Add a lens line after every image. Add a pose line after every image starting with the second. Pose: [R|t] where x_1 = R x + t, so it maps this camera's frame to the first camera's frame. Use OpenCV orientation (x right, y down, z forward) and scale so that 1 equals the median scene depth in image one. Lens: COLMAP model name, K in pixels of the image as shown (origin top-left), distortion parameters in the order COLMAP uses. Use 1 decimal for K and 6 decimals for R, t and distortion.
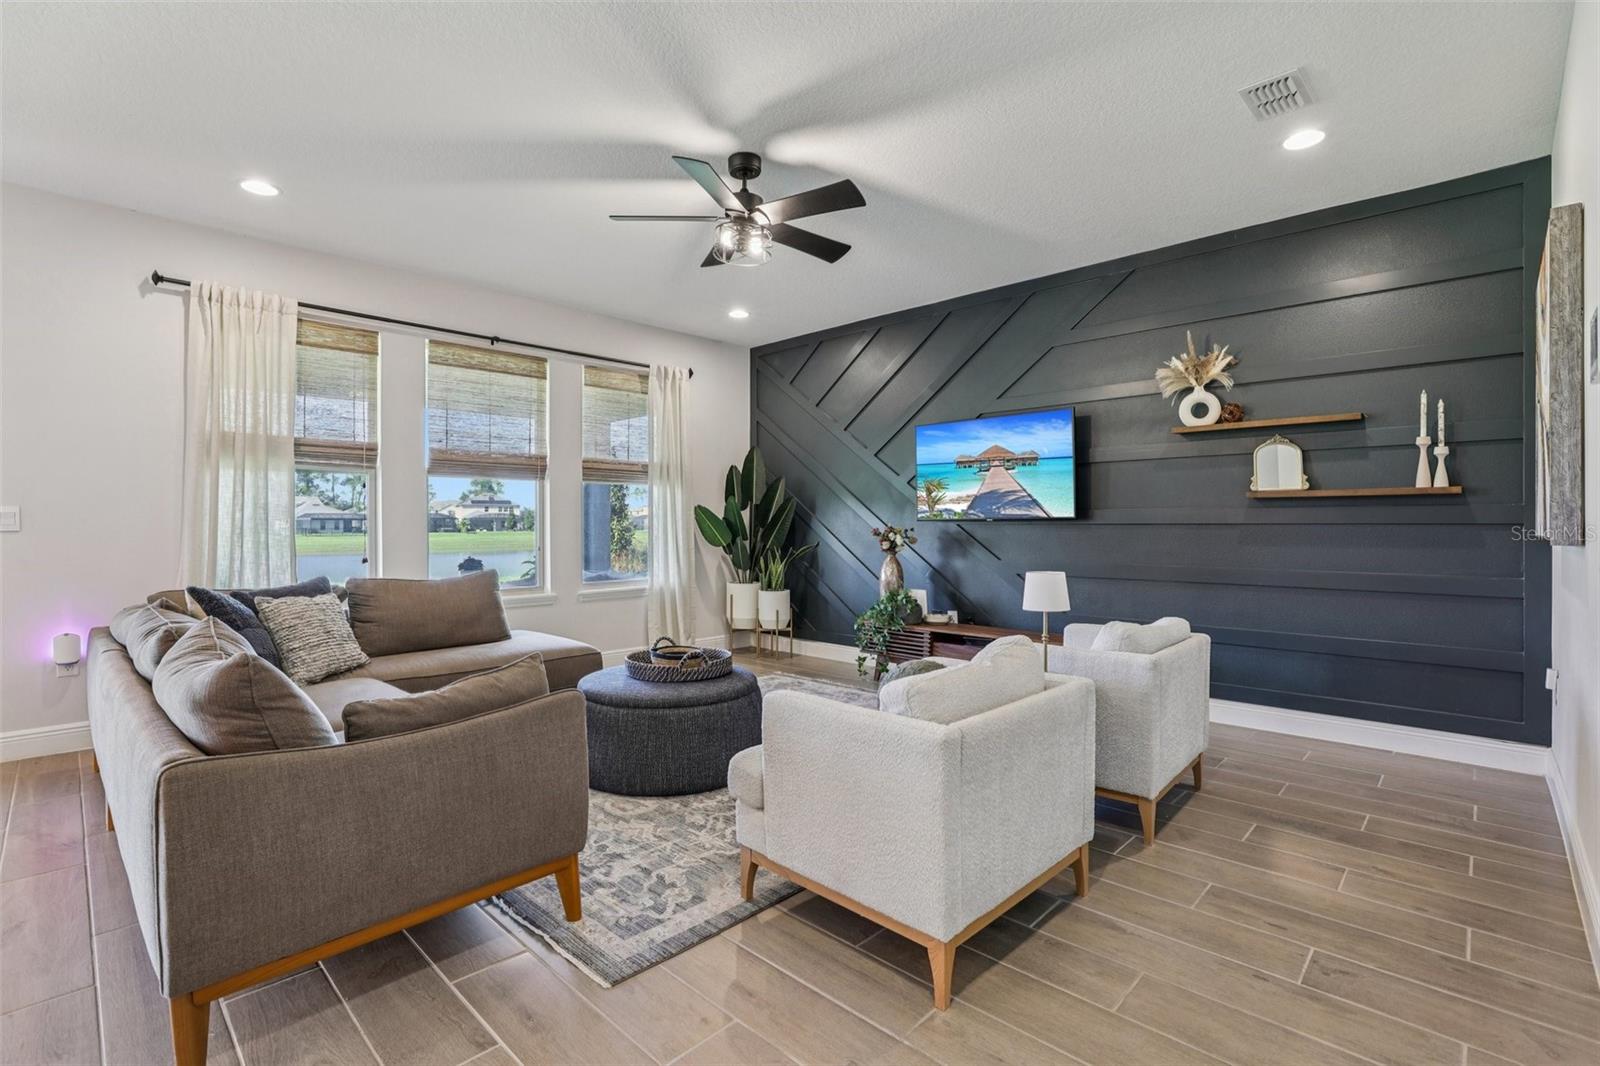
lens RADIAL K [[723.6, 0, 796.6], [0, 723.6, 523.5], [0, 0, 1]] dist [-0.027220, 0.002843]
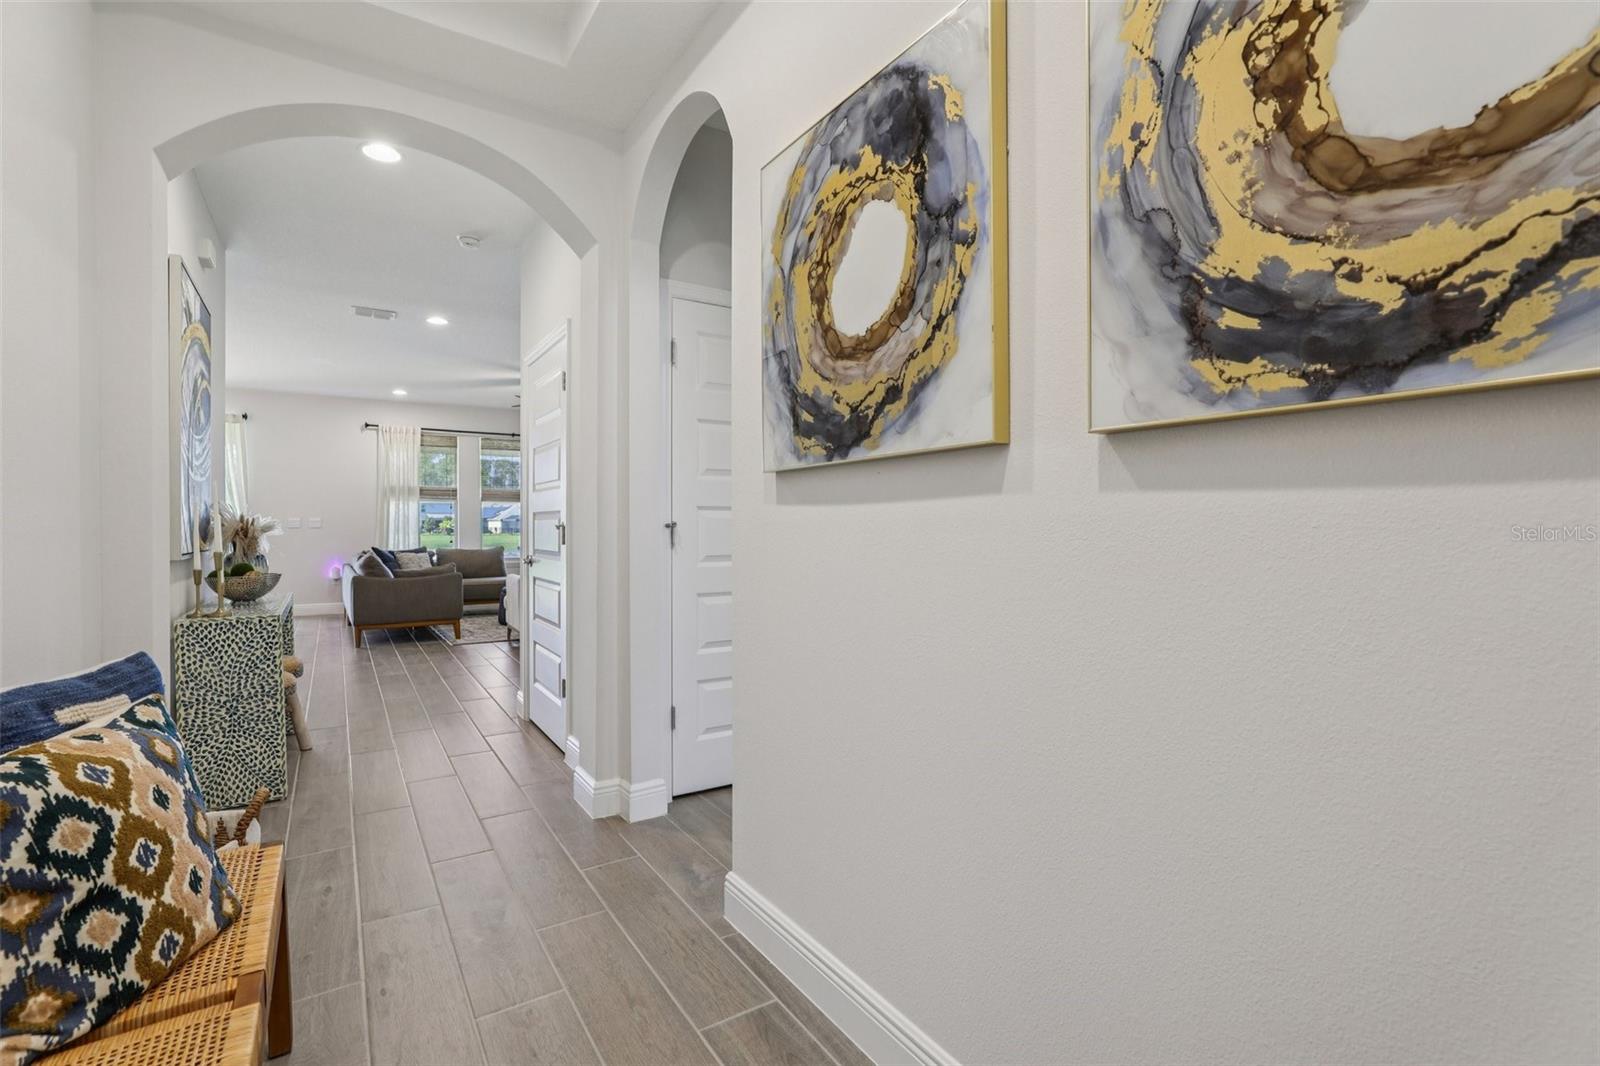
lens RADIAL K [[723.6, 0, 802.9], [0, 723.6, 531.0], [0, 0, 1]] dist [-0.027220, 0.002843]
pose [[0.974009, 0.004222, -0.226469, 1.007832], [-0.002337, 0.999960, 0.008592, -0.000383], [0.226497, -0.007839, 0.973980, -0.961576]]
